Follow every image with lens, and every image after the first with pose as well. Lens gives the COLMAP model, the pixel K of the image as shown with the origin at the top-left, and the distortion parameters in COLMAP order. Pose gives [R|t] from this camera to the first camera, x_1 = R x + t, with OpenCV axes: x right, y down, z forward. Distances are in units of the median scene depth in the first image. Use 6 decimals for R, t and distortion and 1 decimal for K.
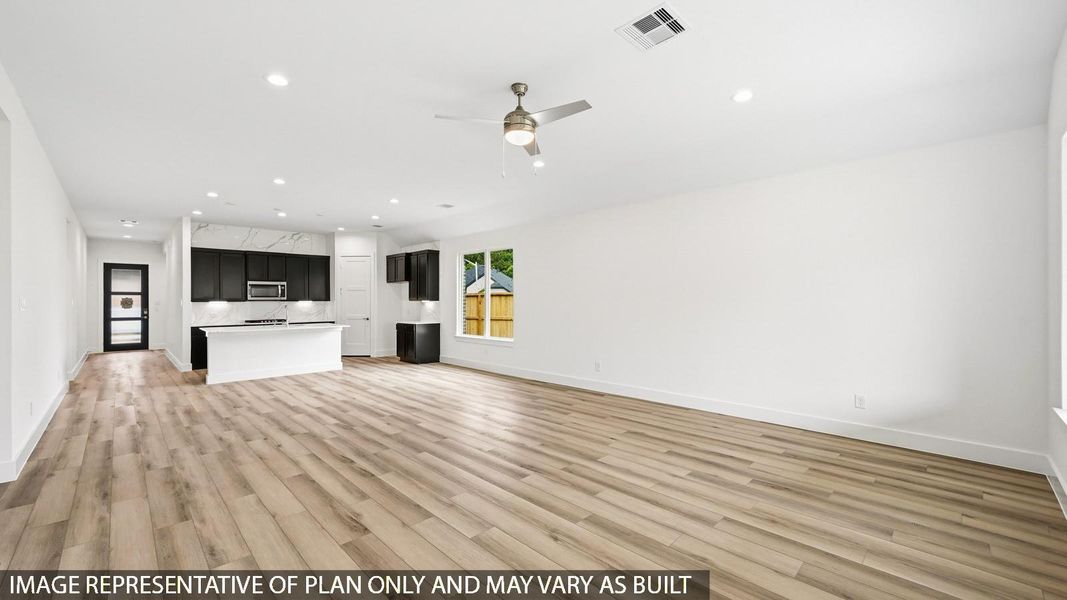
lens RADIAL K [[418.5, 0, 531.0], [0, 418.5, 302.8], [0, 0, 1]] dist [-0.001304, -0.000217]
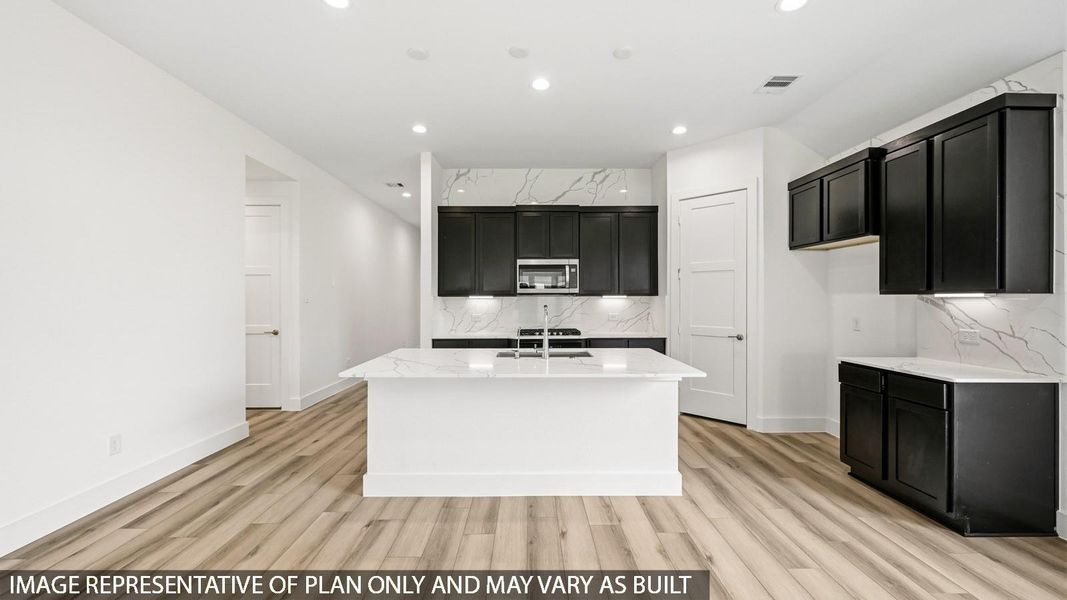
lens RADIAL K [[418.5, 0, 530.1], [0, 418.5, 298.1], [0, 0, 1]] dist [-0.001304, -0.000217]
pose [[0.721317, 0.002274, -0.692601, -0.299331], [-0.004532, 0.999989, -0.001436, -0.000158], [0.692590, 0.004175, 0.721320, 0.653655]]
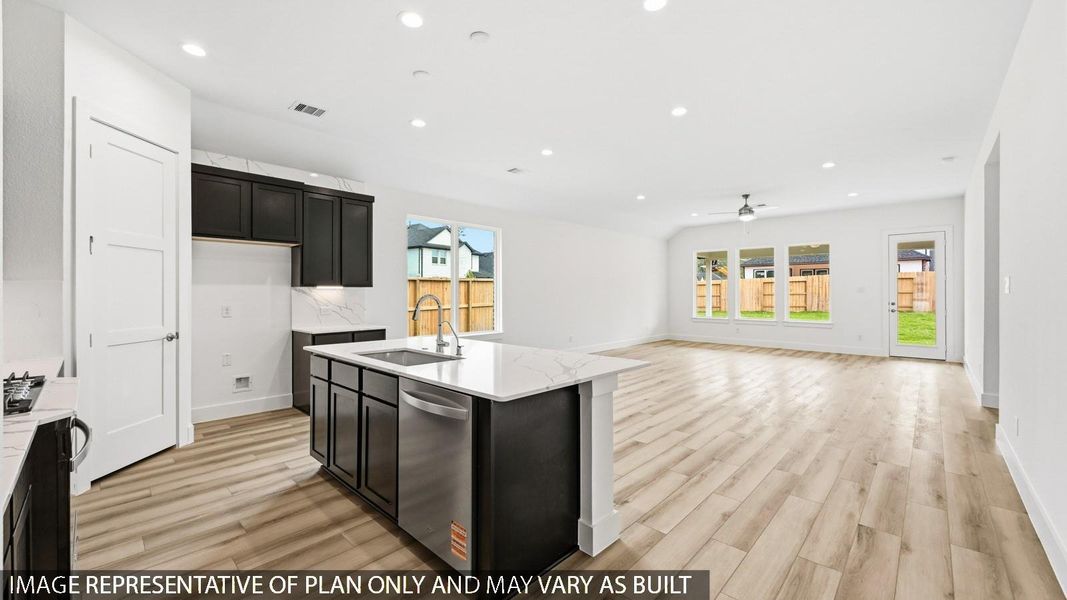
lens RADIAL K [[418.5, 0, 526.1], [0, 418.5, 292.9], [0, 0, 1]] dist [-0.001304, -0.000217]
pose [[-0.025085, 0.001212, 0.999685, -0.873051], [0.003570, 0.999993, -0.001123, 0.004594], [-0.999679, 0.003541, -0.025090, 0.861529]]
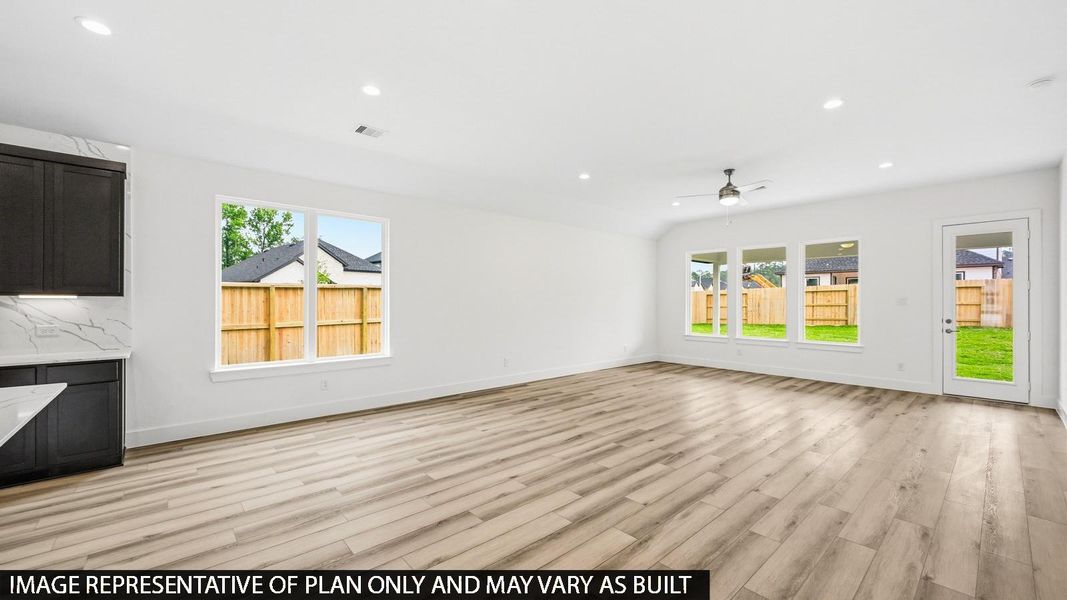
lens RADIAL K [[418.5, 0, 530.6], [0, 418.5, 301.6], [0, 0, 1]] dist [-0.001304, -0.000217]
pose [[0.052099, 0.003153, 0.998637, -0.655086], [0.000414, 0.999995, -0.003179, 0.001537], [-0.998642, 0.000579, 0.052097, 0.644417]]
